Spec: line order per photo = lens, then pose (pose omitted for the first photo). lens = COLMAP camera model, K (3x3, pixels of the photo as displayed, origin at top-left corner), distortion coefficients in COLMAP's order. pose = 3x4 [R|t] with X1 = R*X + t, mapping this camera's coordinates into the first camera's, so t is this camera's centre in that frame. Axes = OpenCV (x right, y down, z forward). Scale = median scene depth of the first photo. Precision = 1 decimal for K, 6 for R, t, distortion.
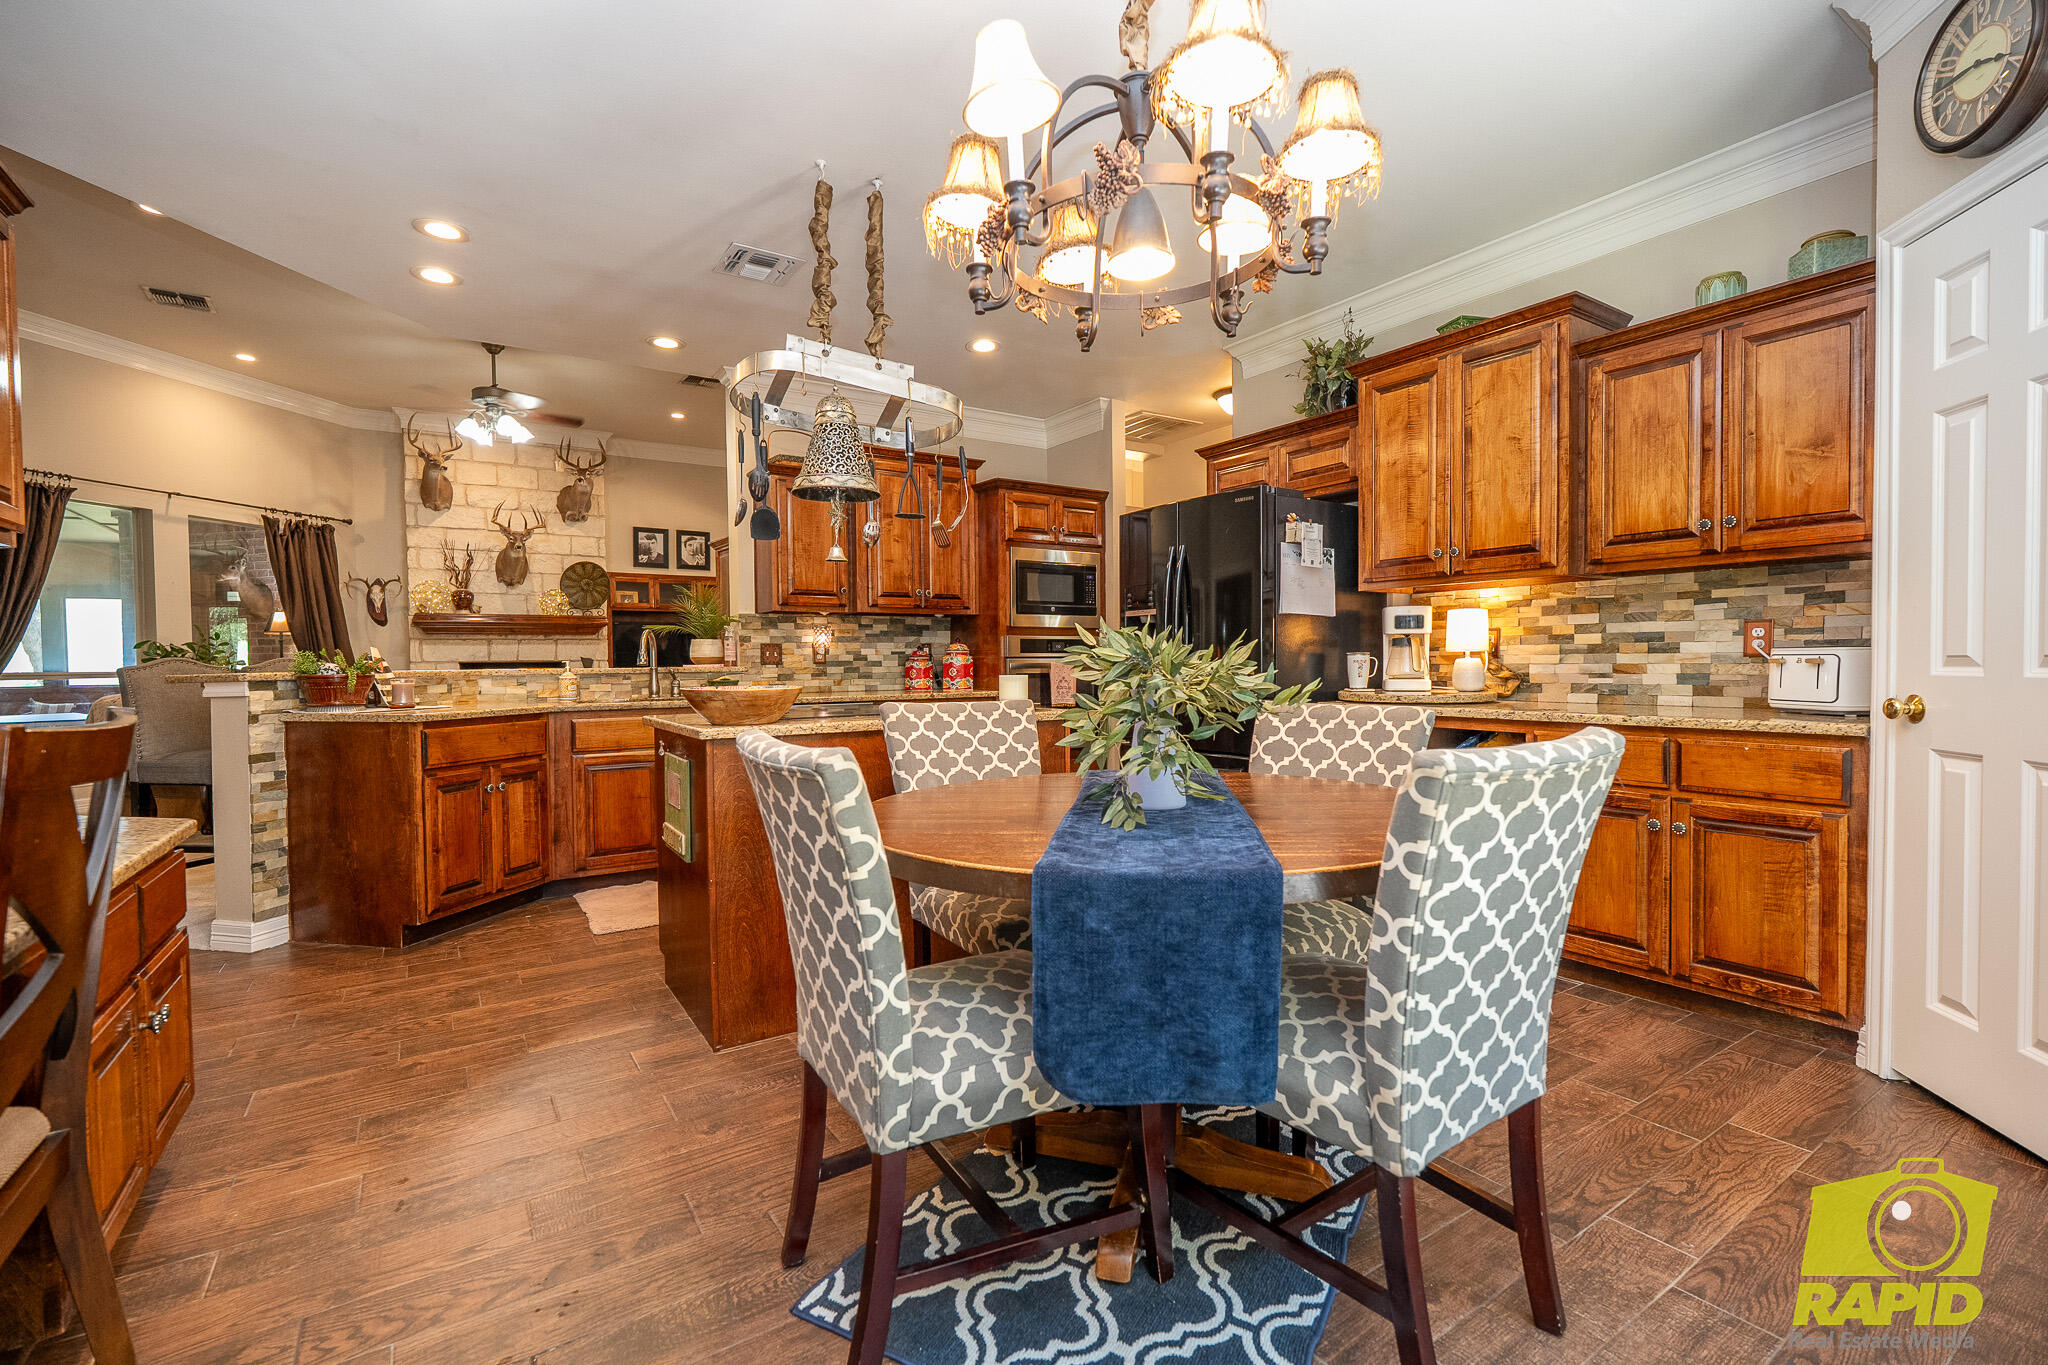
lens RADIAL K [[896.4, 0, 1023.5], [0, 896.4, 681.7], [0, 0, 1]] dist [-0.007353, 0.001161]
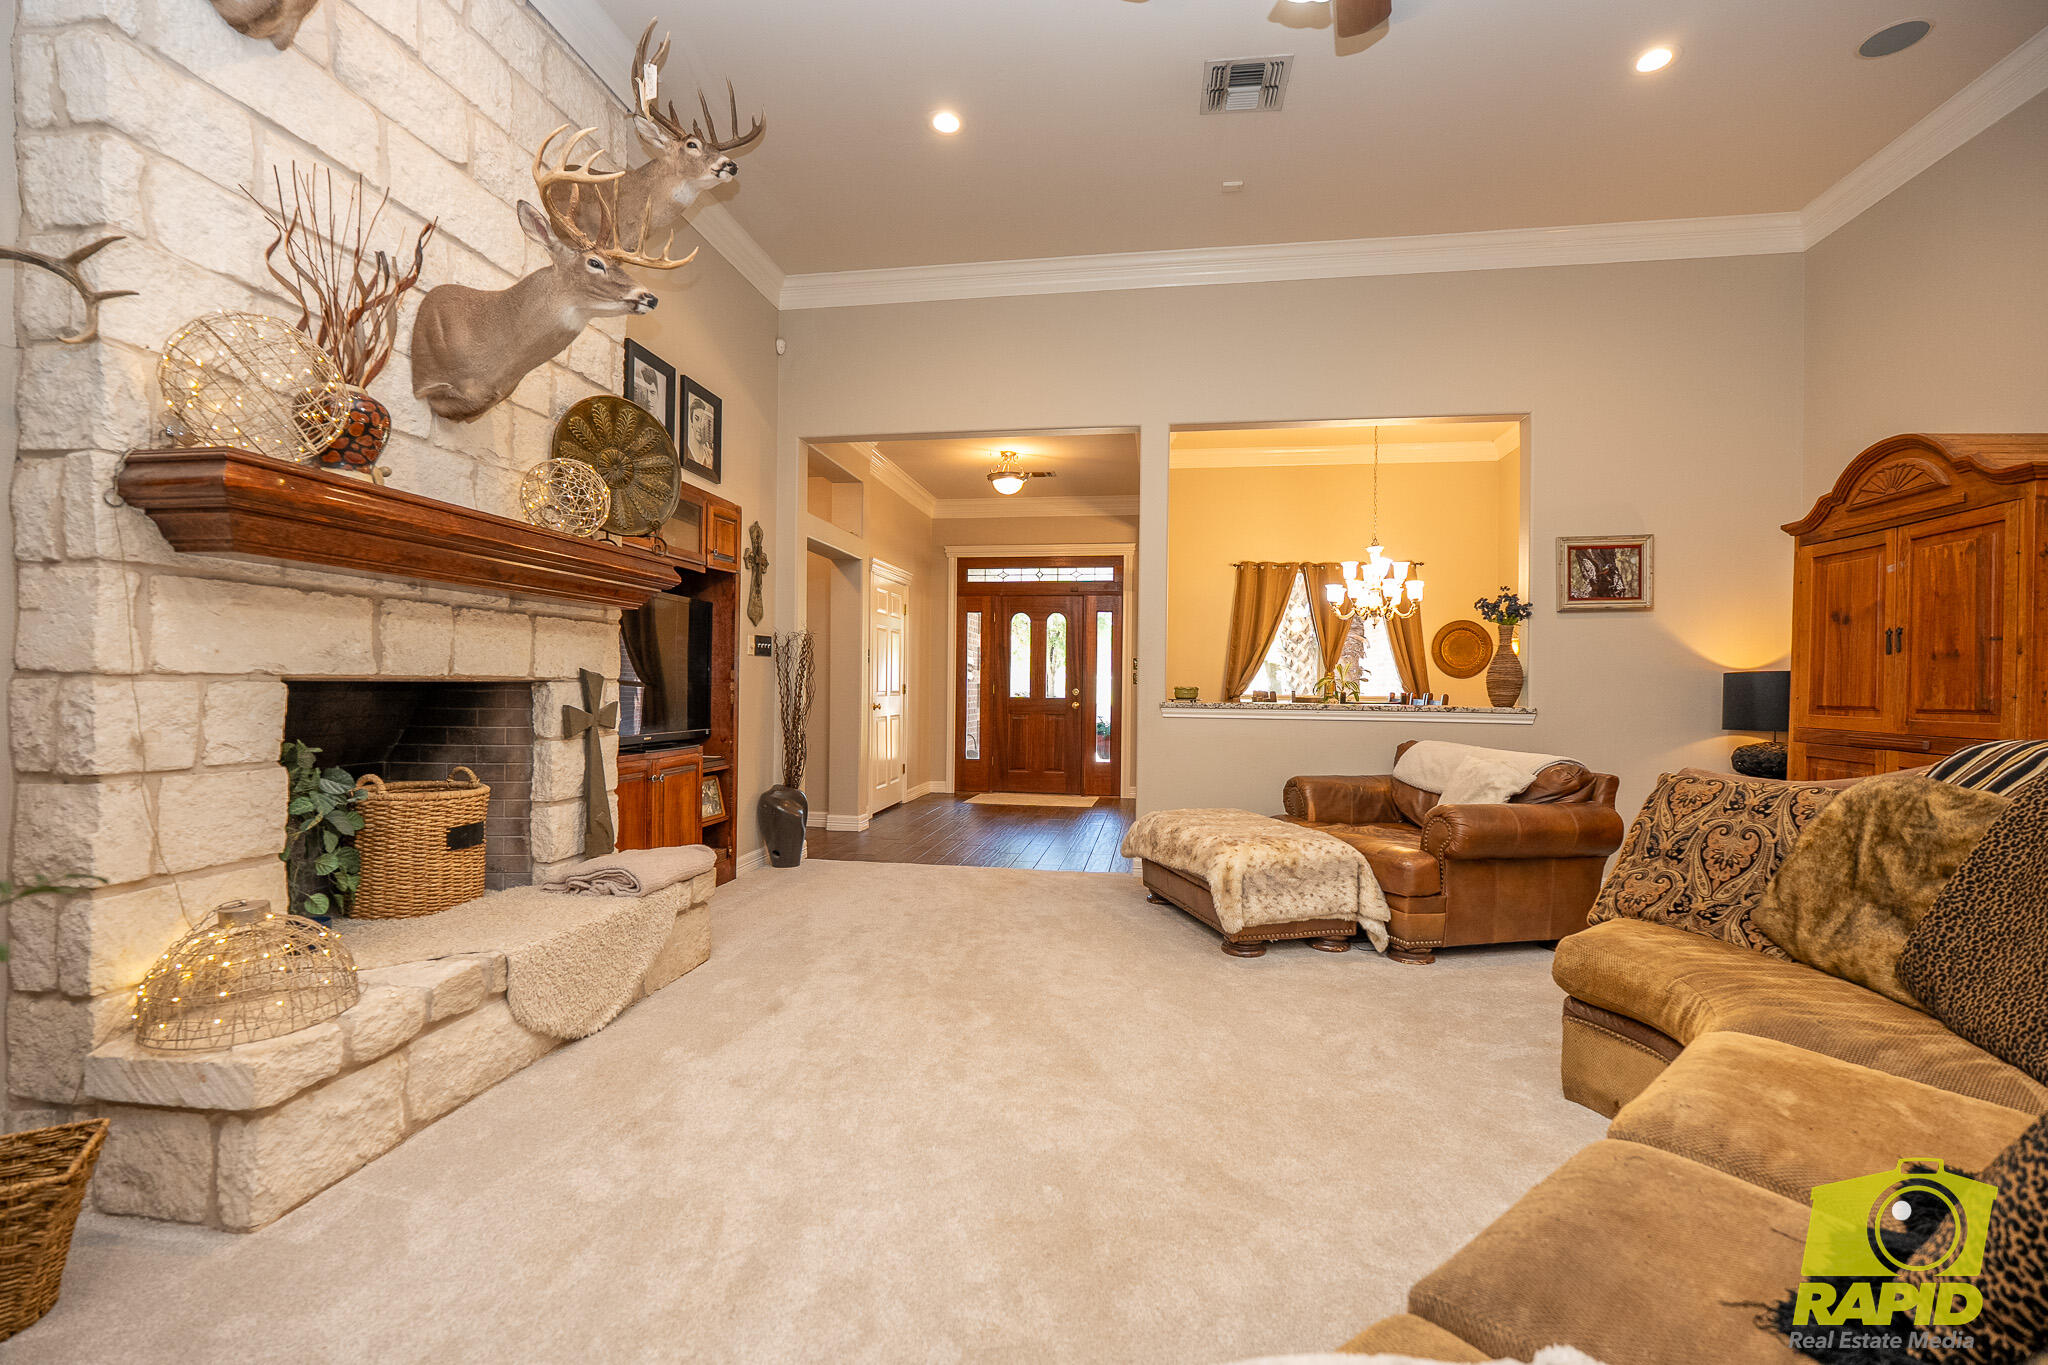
lens RADIAL K [[896.4, 0, 1024.0], [0, 896.4, 681.8], [0, 0, 1]] dist [-0.007353, 0.001161]
pose [[0.675351, 0.021738, 0.737176, -1.657481], [-0.002637, 0.999630, -0.027062, -0.036102], [-0.737492, 0.016333, 0.675158, 1.678616]]
